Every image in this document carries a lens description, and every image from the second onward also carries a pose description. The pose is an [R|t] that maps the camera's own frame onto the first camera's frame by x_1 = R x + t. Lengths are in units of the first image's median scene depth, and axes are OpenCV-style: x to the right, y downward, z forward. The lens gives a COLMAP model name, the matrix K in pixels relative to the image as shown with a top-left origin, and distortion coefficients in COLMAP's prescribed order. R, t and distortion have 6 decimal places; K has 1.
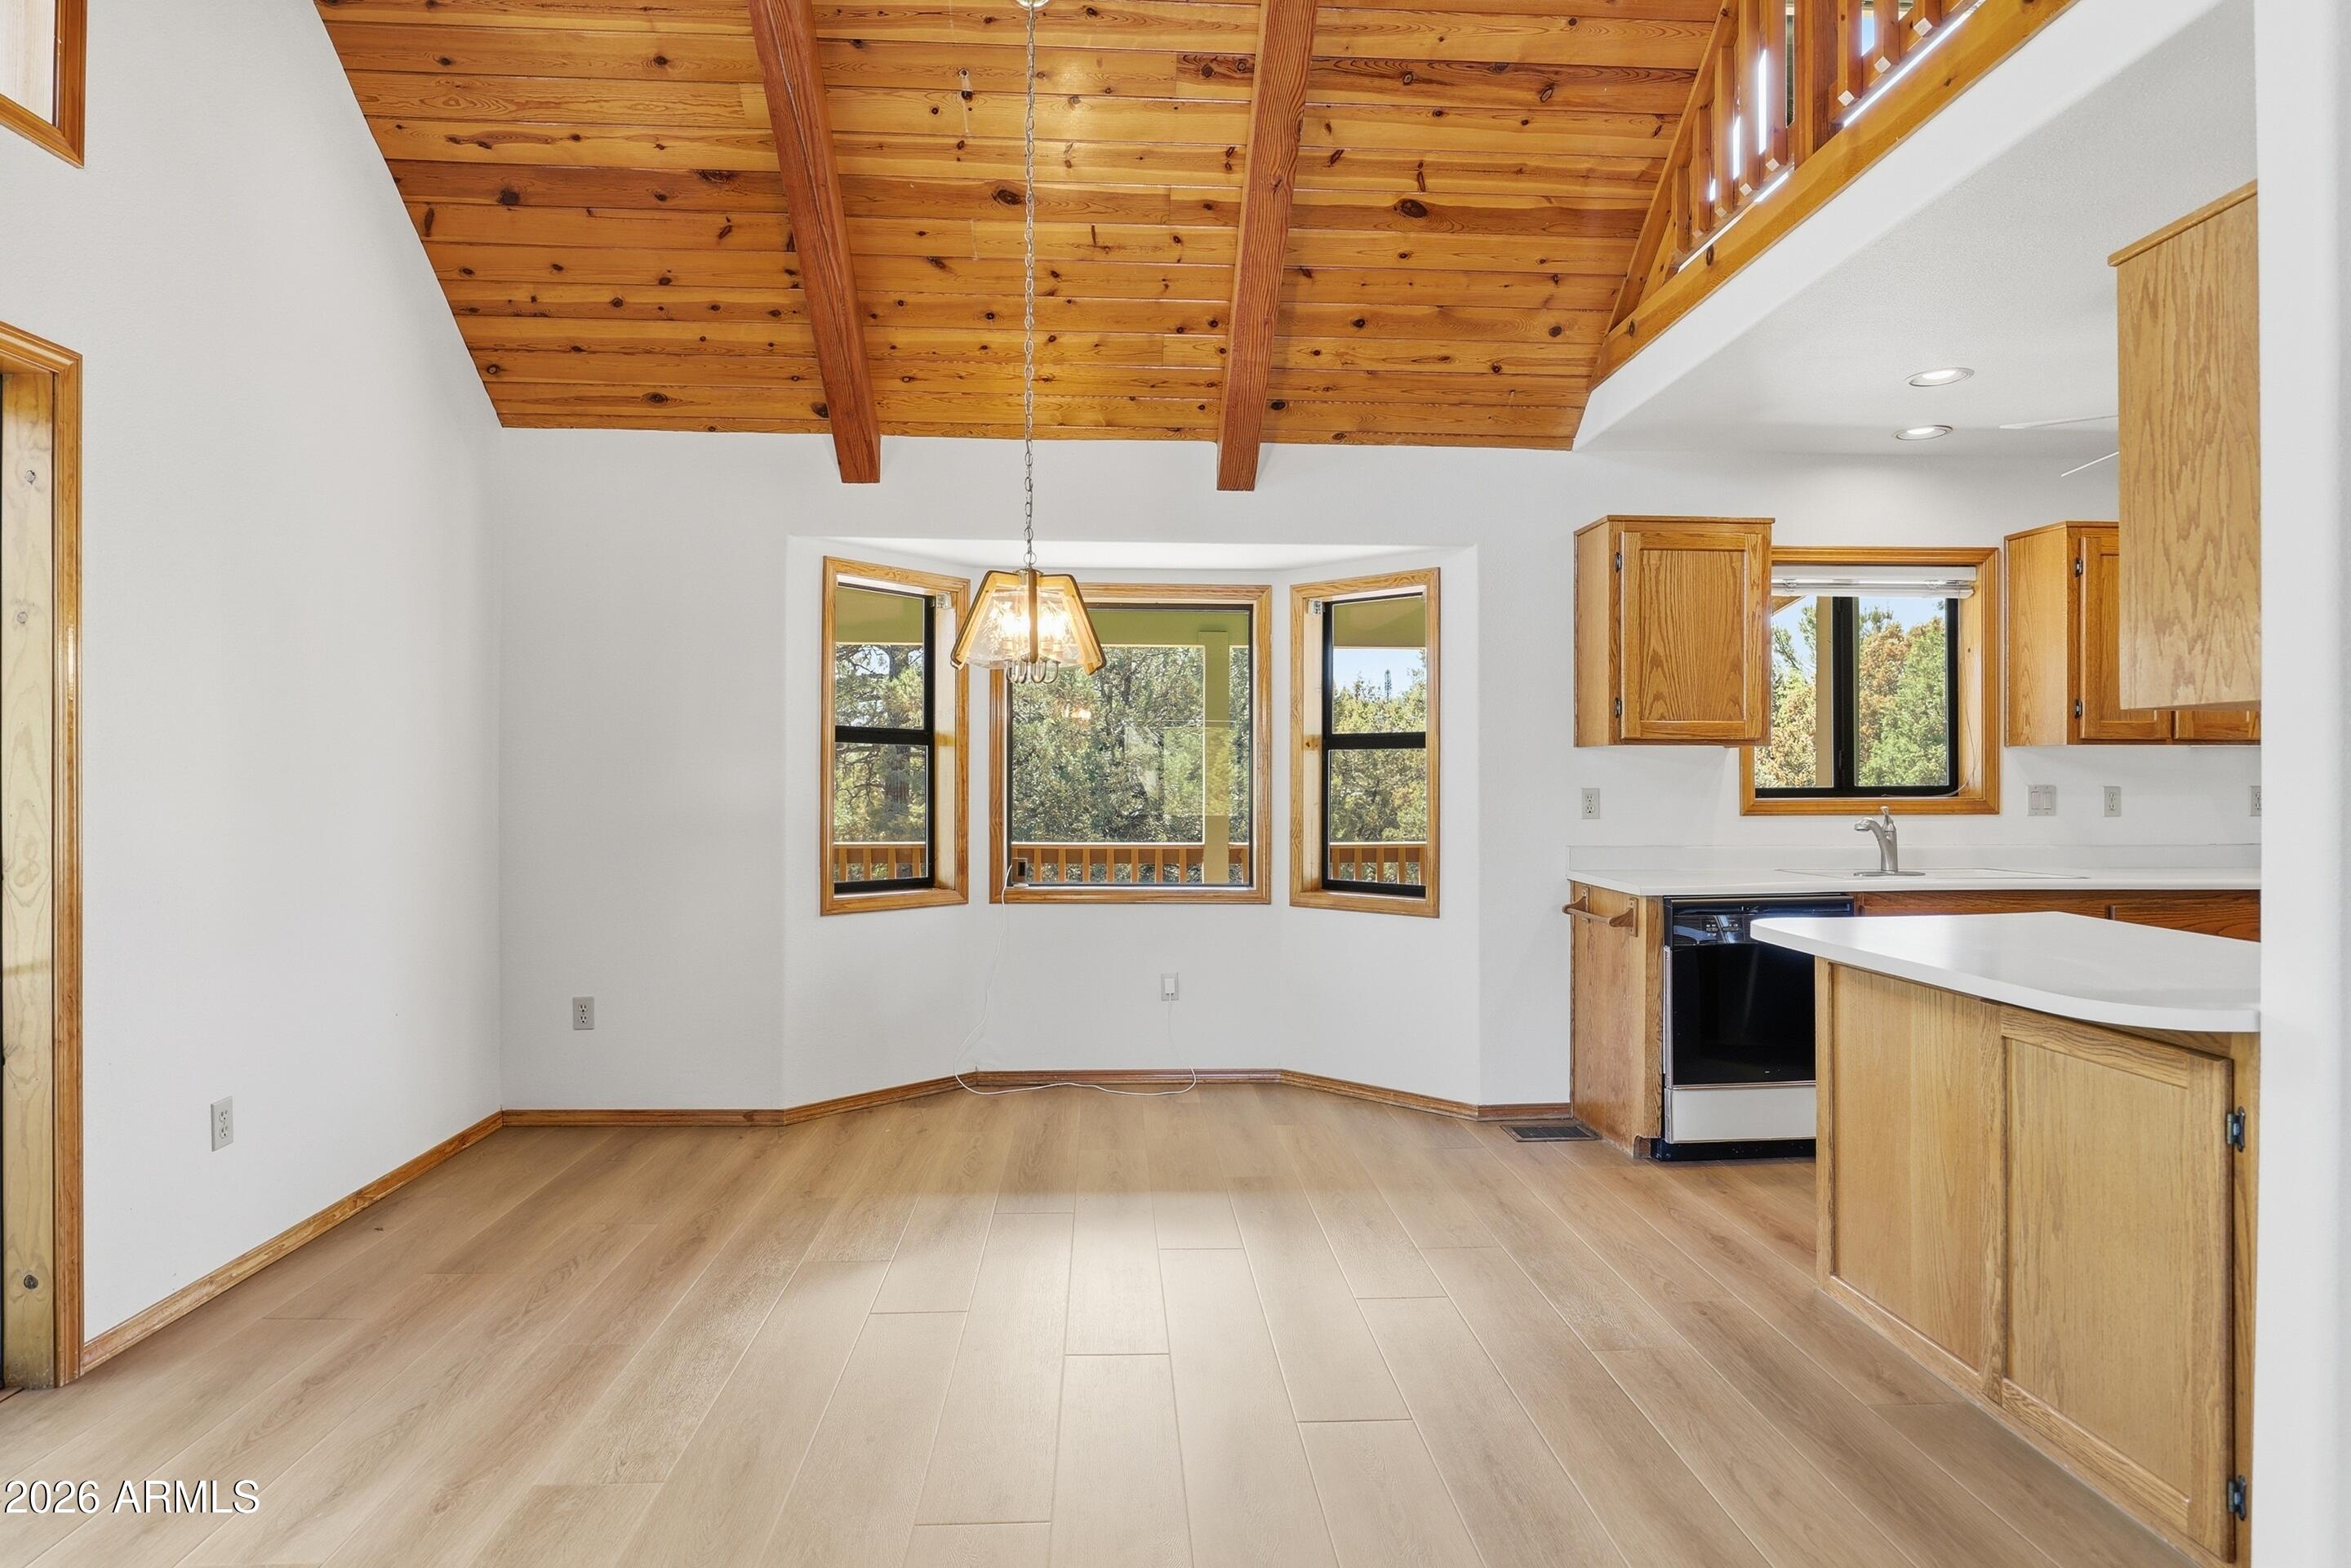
lens RADIAL K [[1279.1, 0, 1178.2], [0, 1279.1, 775.8], [0, 0, 1]] dist [-0.025576, 0.000518]
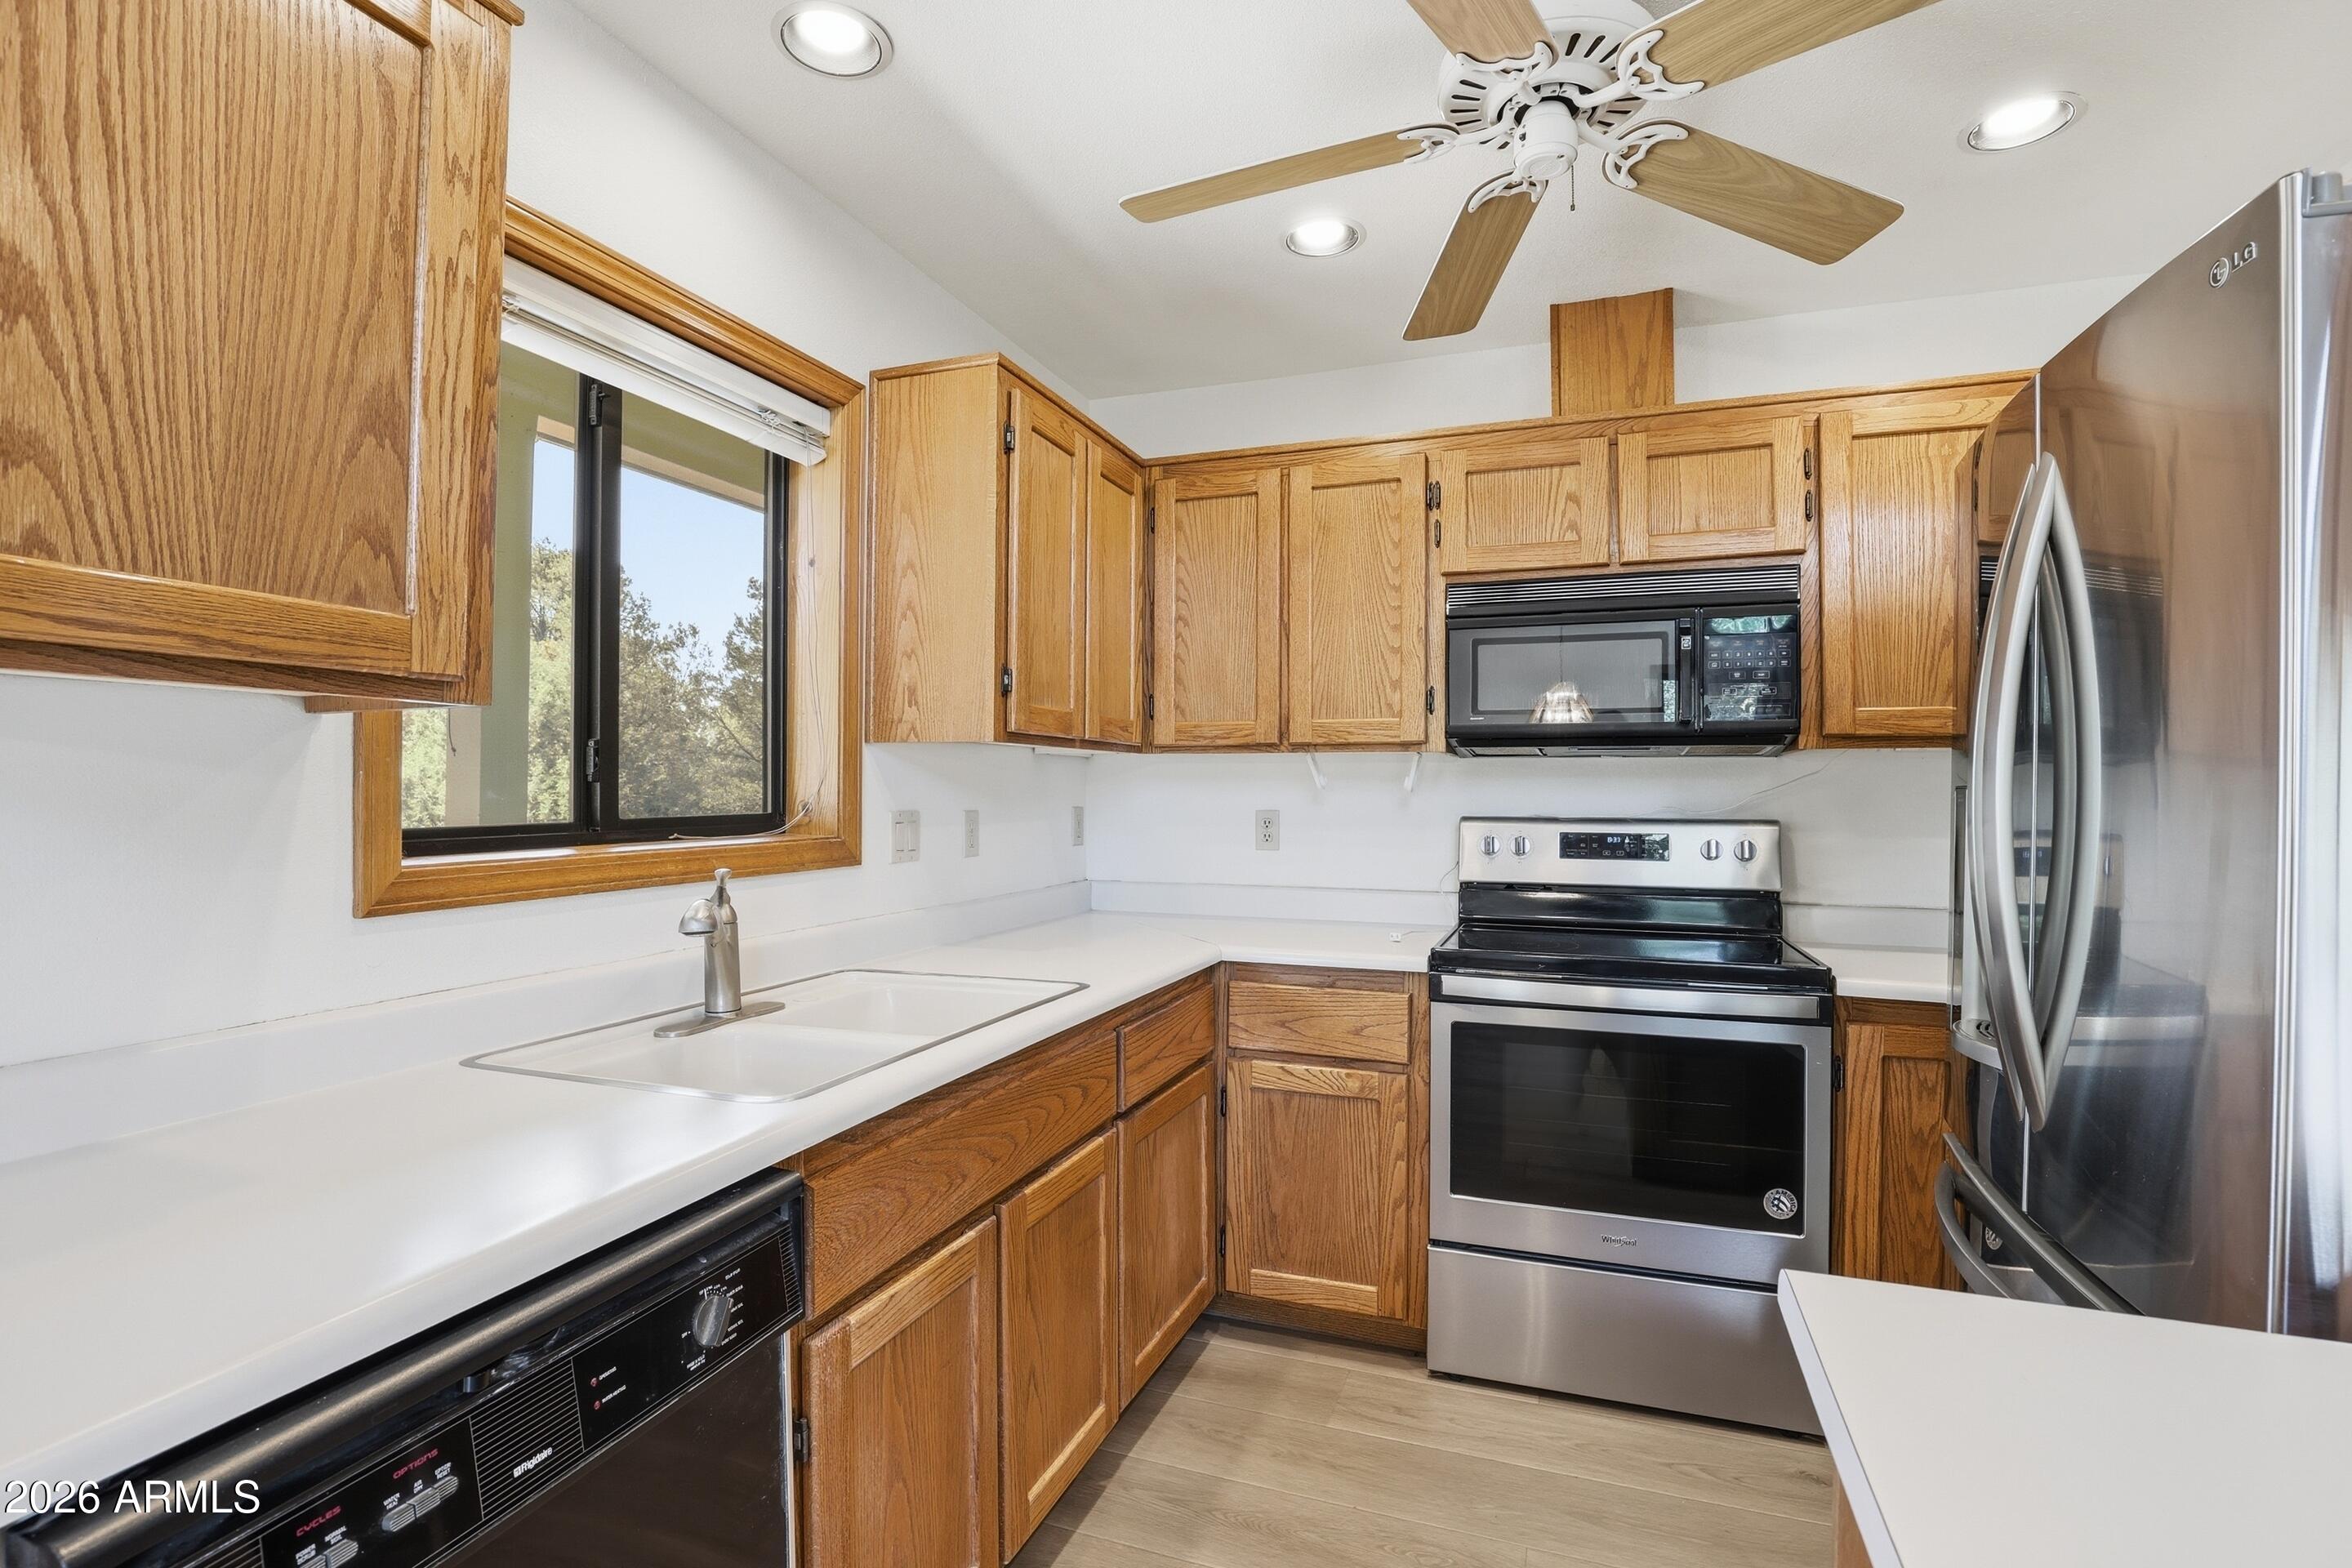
lens RADIAL K [[1091.0, 0, 1176.2], [0, 1091.0, 775.2], [0, 0, 1]] dist [-0.026079, 0.000445]
pose [[0.402225, 0.012693, 0.915453, 0.290856], [-0.003744, 0.999918, -0.012219, -0.003526], [-0.915533, 0.001487, 0.402239, 0.742261]]
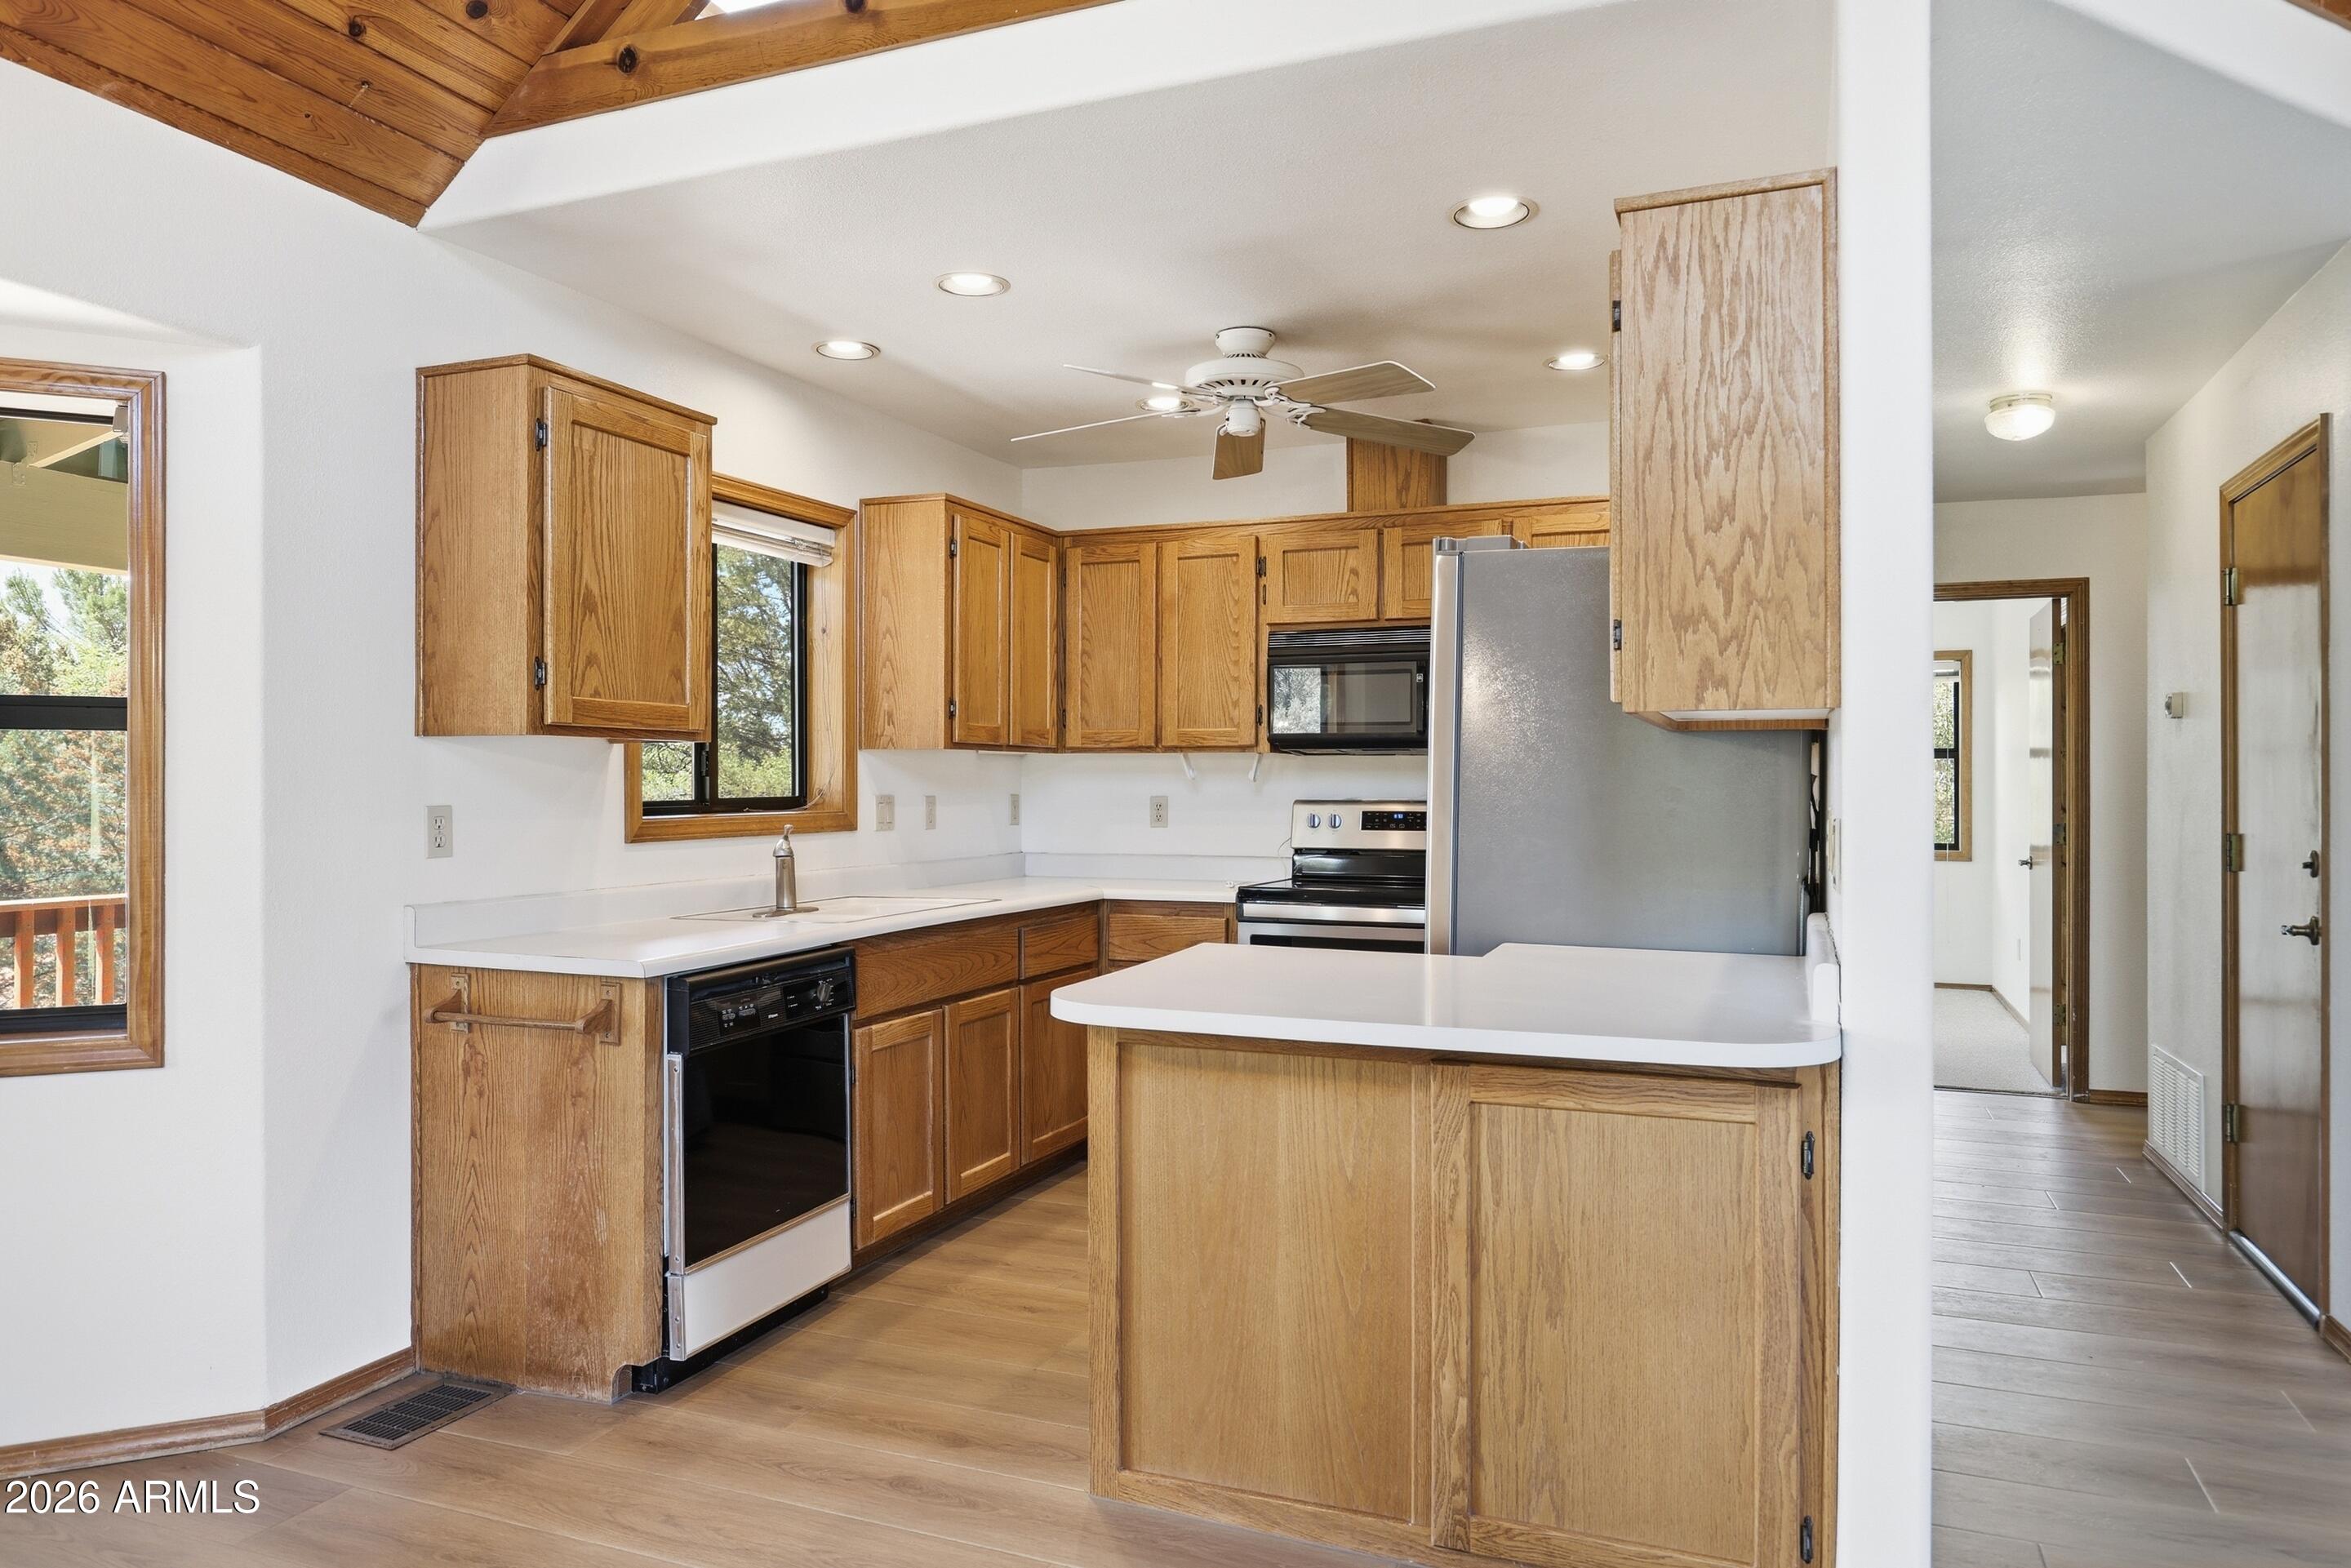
lens RADIAL K [[1507.5, 0, 1177.5], [0, 1507.5, 782.8], [0, 0, 1]] dist [-0.006408, 0.000152]
pose [[0.427347, -0.000071, 0.904088, -0.176111], [-0.000145, 1.000000, 0.000148, -0.001273], [-0.904088, -0.000195, 0.427347, 0.416601]]
